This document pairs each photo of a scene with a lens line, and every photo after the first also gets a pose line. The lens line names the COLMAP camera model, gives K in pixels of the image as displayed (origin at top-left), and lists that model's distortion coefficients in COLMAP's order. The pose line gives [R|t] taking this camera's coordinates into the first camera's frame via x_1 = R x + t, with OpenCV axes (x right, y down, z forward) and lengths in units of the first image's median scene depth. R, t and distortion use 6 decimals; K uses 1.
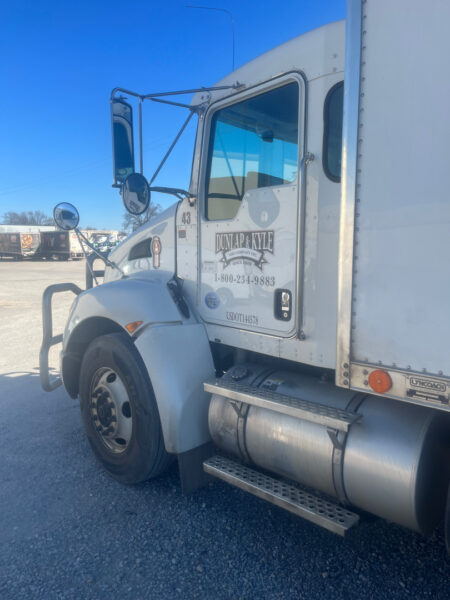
lens RADIAL K [[422.9, 0, 225.0], [0, 422.9, 300.0], [0, 0, 1]] dist [-0.000475, 0.000164]
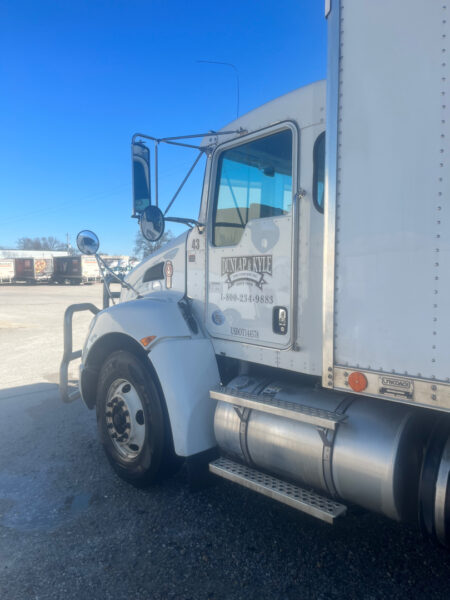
lens RADIAL K [[422.9, 0, 225.0], [0, 422.9, 300.0], [0, 0, 1]] dist [-0.000475, 0.000164]
pose [[0.999742, 0.002917, -0.022530, 0.013569], [-0.004233, 0.998273, -0.058600, 0.022349], [0.022321, 0.058680, 0.998027, -0.125784]]
